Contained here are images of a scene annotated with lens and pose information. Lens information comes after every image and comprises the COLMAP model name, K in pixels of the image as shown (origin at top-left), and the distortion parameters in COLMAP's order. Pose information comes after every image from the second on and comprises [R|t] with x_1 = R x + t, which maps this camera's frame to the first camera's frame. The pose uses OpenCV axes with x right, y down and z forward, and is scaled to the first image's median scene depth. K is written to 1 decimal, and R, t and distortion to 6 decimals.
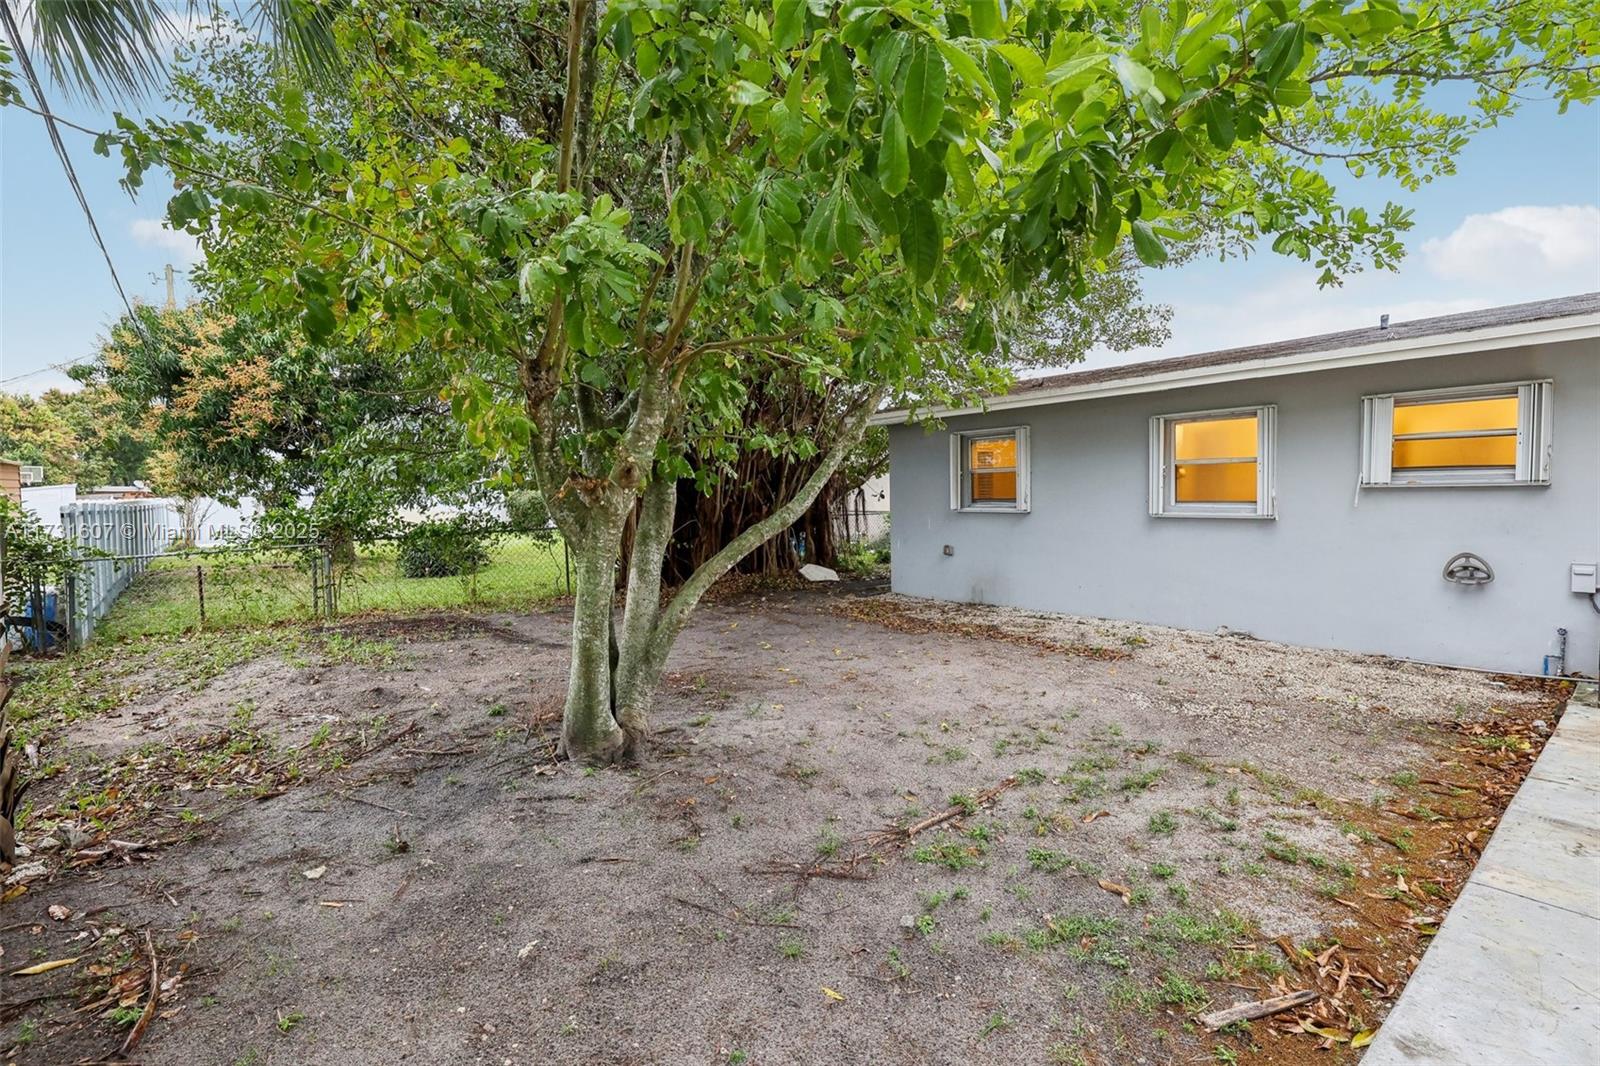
lens RADIAL K [[726.6, 0, 793.3], [0, 726.6, 517.4], [0, 0, 1]] dist [0.000312, 0.005108]
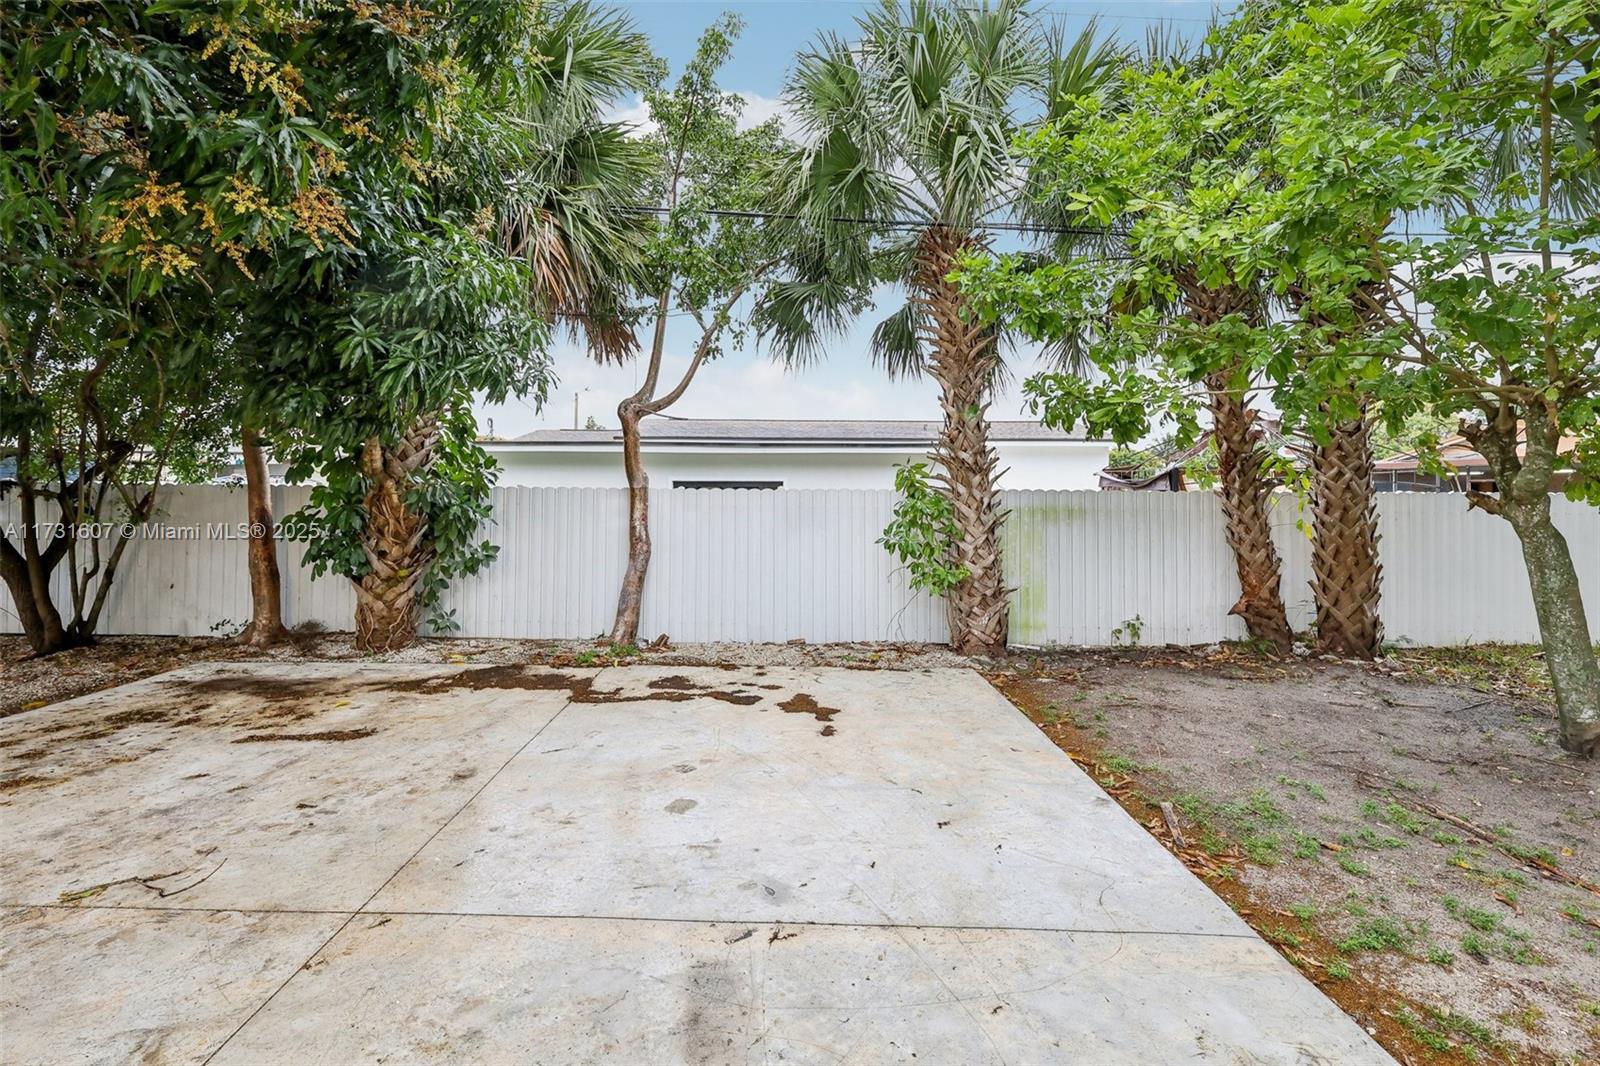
lens RADIAL K [[738.5, 0, 790.7], [0, 738.5, 494.8], [0, 0, 1]] dist [0.000207, 0.000806]
pose [[-0.620513, 0.013873, -0.784074, 1.199645], [-0.023143, 0.999084, 0.035992, -0.059951], [0.783855, 0.040479, -0.619623, 0.636346]]
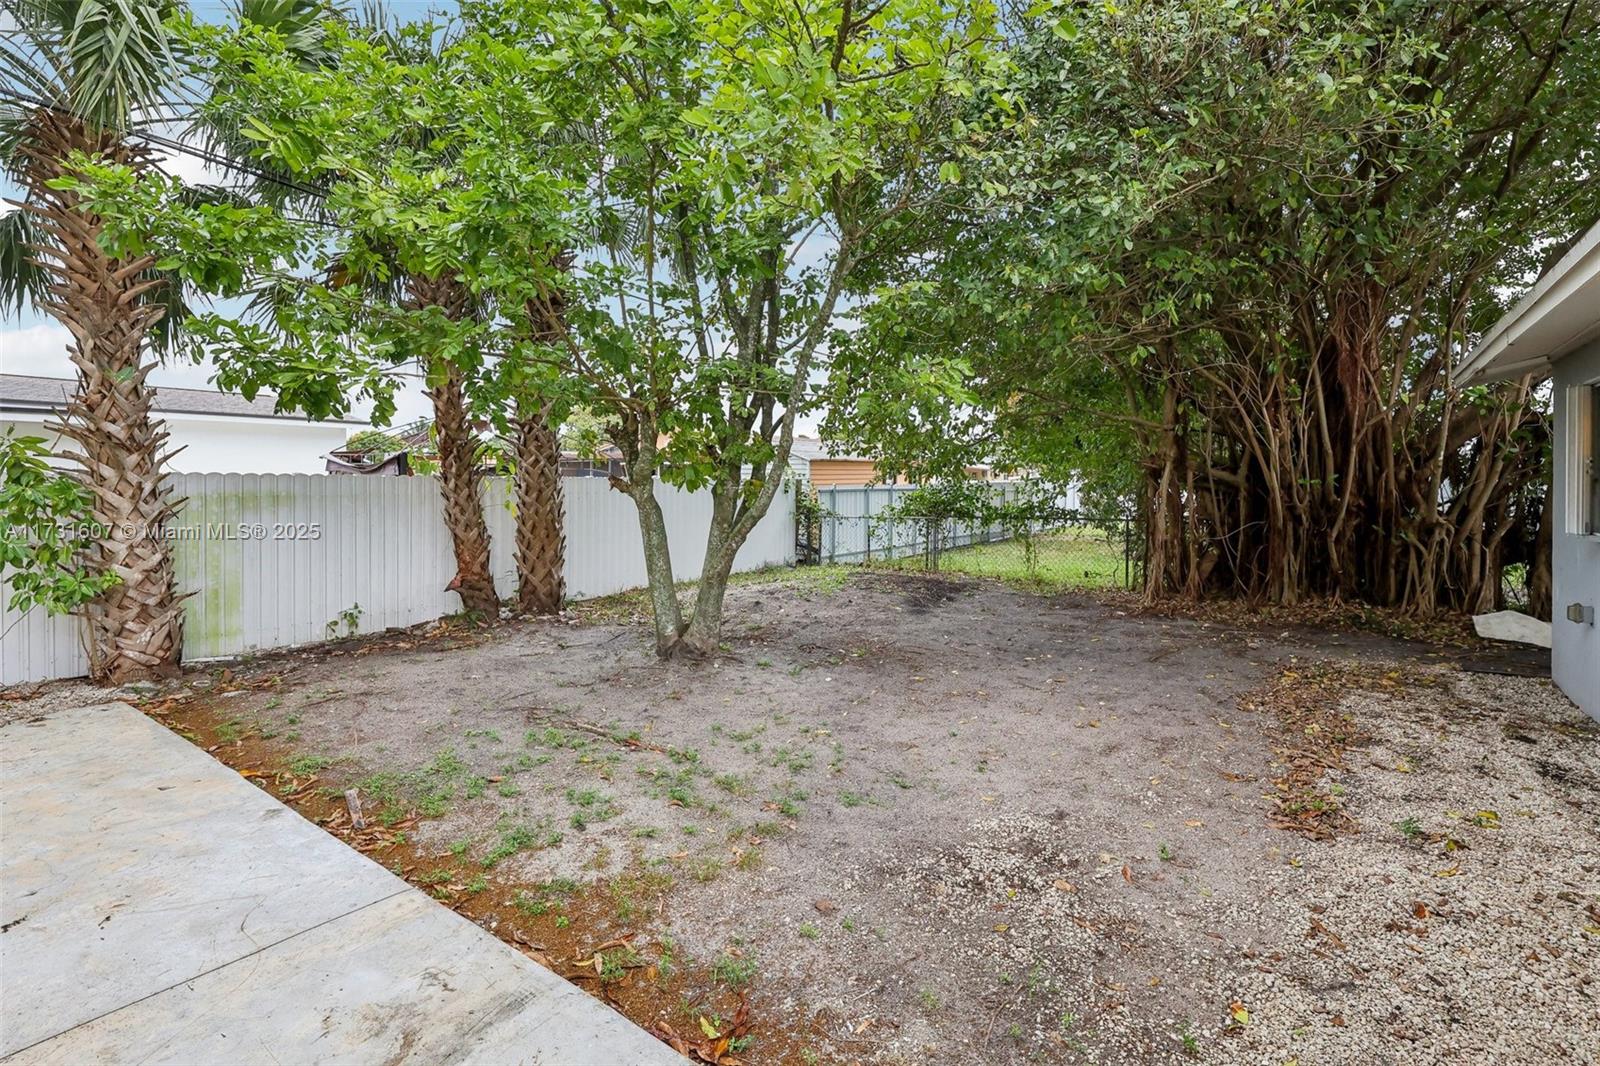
lens RADIAL K [[729.4, 0, 793.1], [0, 729.4, 505.6], [0, 0, 1]] dist [-0.002112, -0.000520]
pose [[0.269717, 0.047666, -0.961759, 1.184300], [-0.041121, 0.998433, 0.037952, -0.059309], [0.962061, 0.029312, 0.271254, 0.711069]]
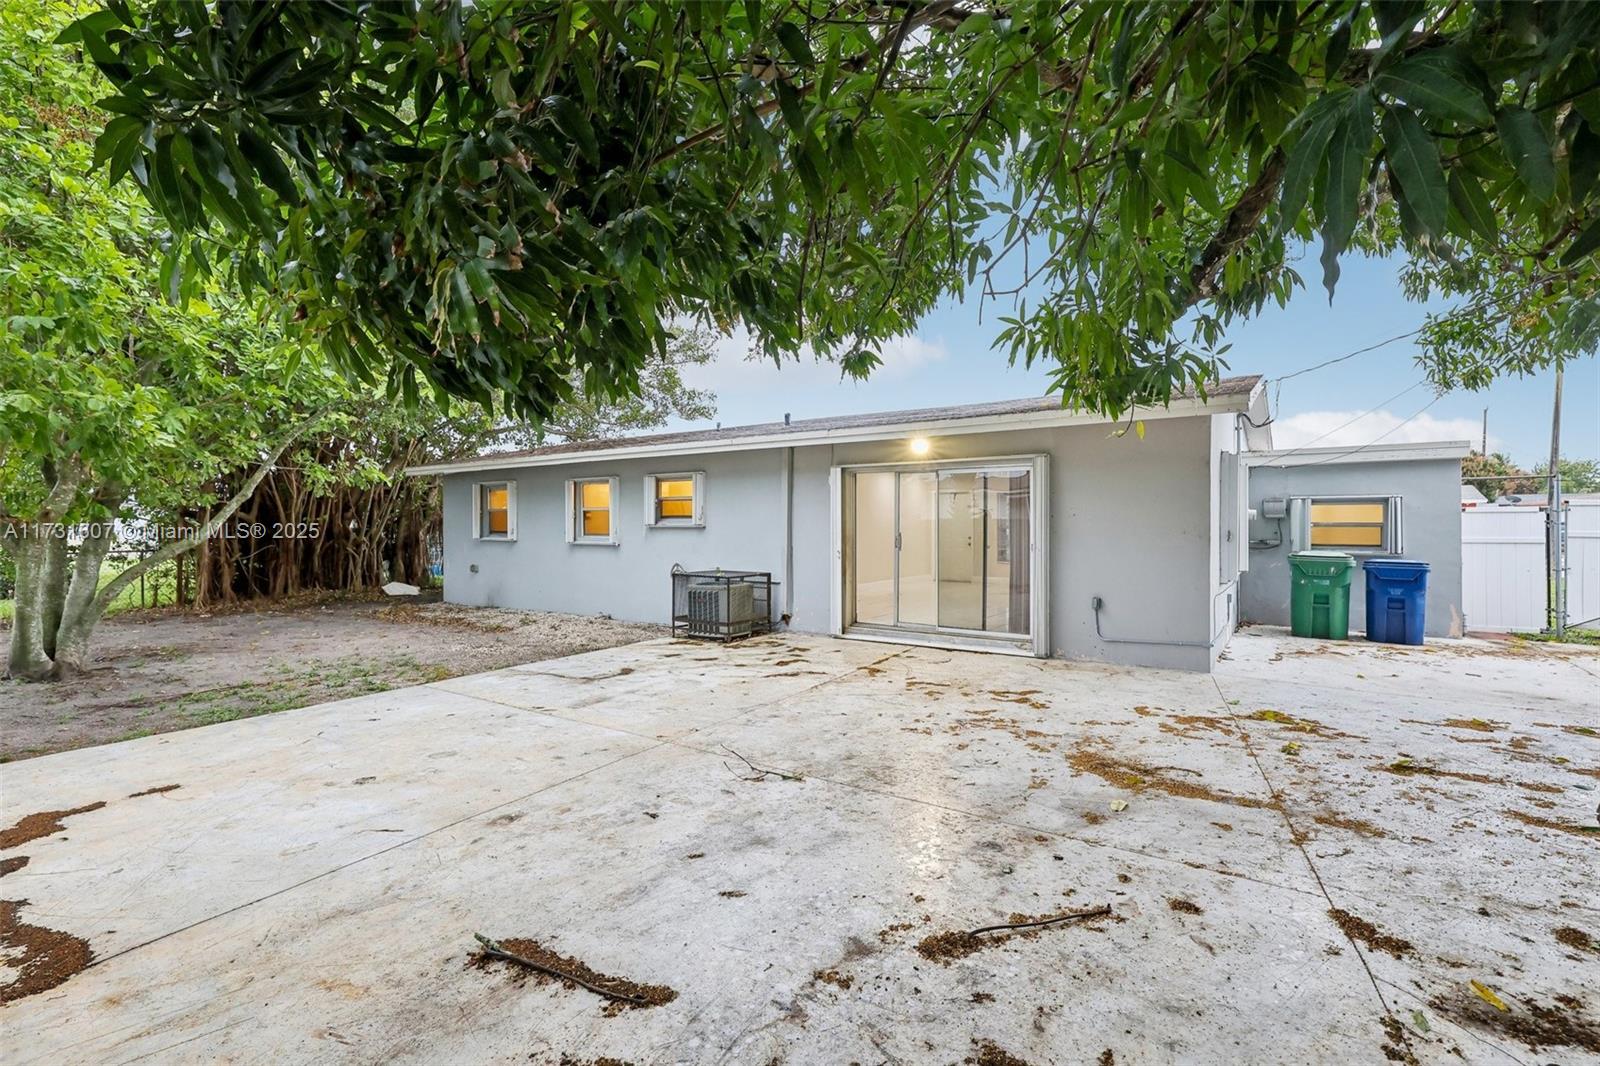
lens RADIAL K [[730.4, 0, 793.5], [0, 730.4, 522.1], [0, 0, 1]] dist [-0.002068, 0.000691]
pose [[0.956158, 0.014986, 0.292468, 0.823310], [-0.003974, 0.999262, -0.038210, 0.017366], [-0.292825, 0.035373, 0.955512, -1.041817]]
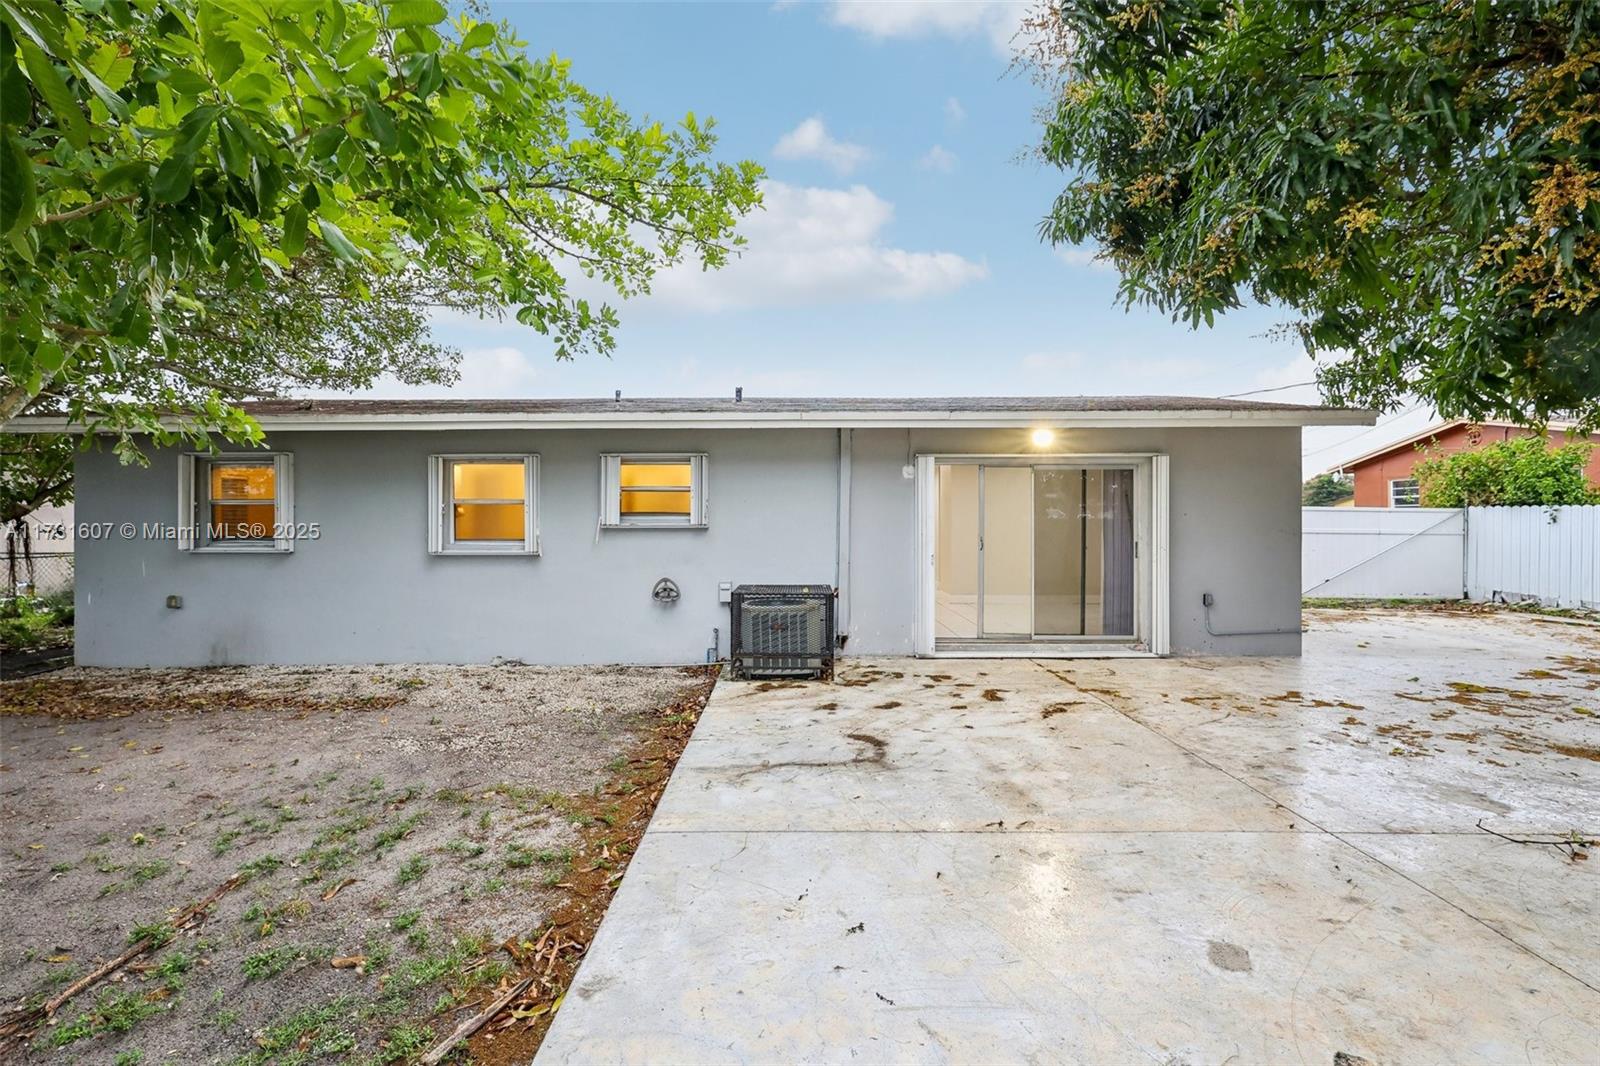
lens RADIAL K [[730.4, 0, 793.5], [0, 730.4, 522.1], [0, 0, 1]] dist [-0.002068, 0.000691]
pose [[0.626526, 0.016026, 0.779236, 0.039314], [0.017653, 0.999240, -0.034743, -0.004137], [-0.779201, 0.035523, 0.625767, -0.023912]]
